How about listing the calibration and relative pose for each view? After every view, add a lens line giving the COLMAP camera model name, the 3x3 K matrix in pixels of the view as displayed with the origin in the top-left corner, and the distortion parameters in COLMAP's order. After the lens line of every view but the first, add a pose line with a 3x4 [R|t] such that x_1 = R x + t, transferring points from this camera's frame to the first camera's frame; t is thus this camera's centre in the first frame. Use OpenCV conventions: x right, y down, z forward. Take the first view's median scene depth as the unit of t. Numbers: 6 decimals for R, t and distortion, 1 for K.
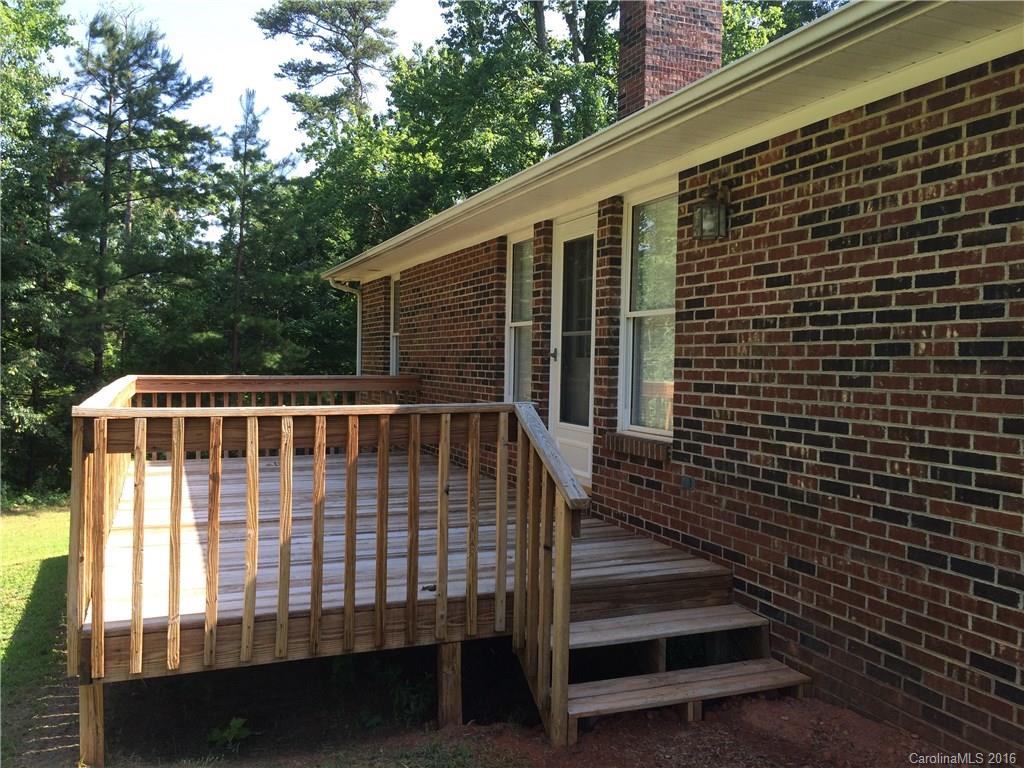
lens RADIAL K [[882.1, 0, 512.8], [0, 882.1, 384.4], [0, 0, 1]] dist [0.056165, -0.054011]
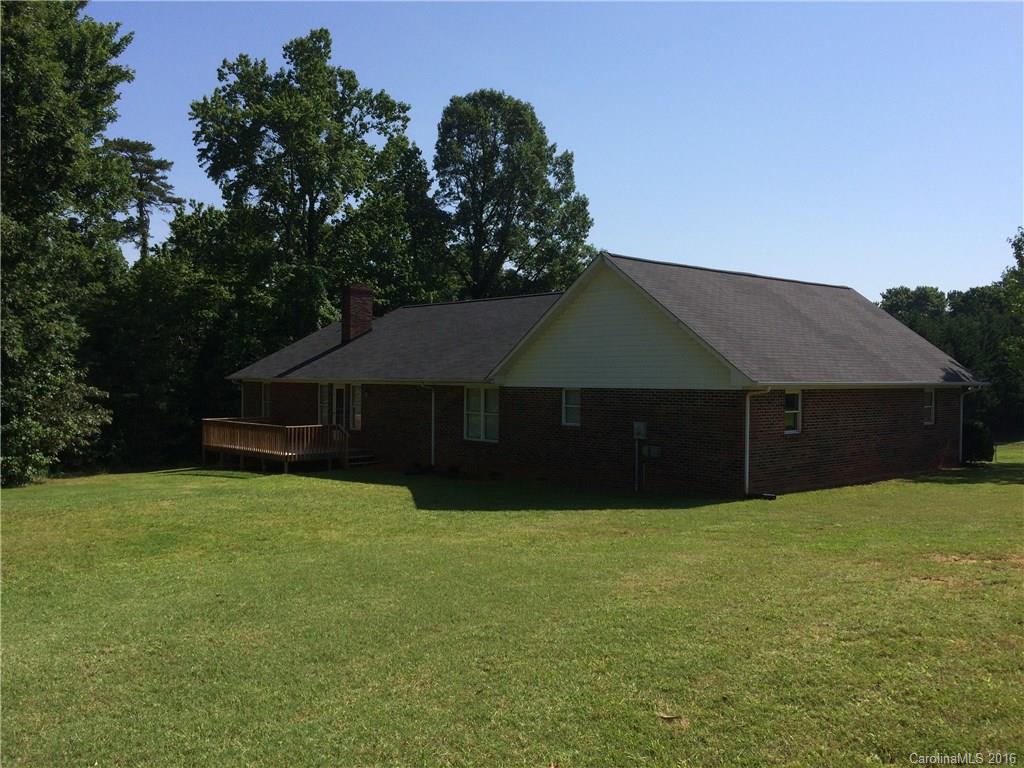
lens RADIAL K [[882.1, 0, 512.8], [0, 882.1, 384.4], [0, 0, 1]] dist [0.056165, -0.054011]
pose [[0.940437, -0.020116, 0.339372, -0.639652], [0.027759, 0.999458, -0.017682, -0.077172], [-0.338833, 0.026050, 0.940486, -3.636917]]
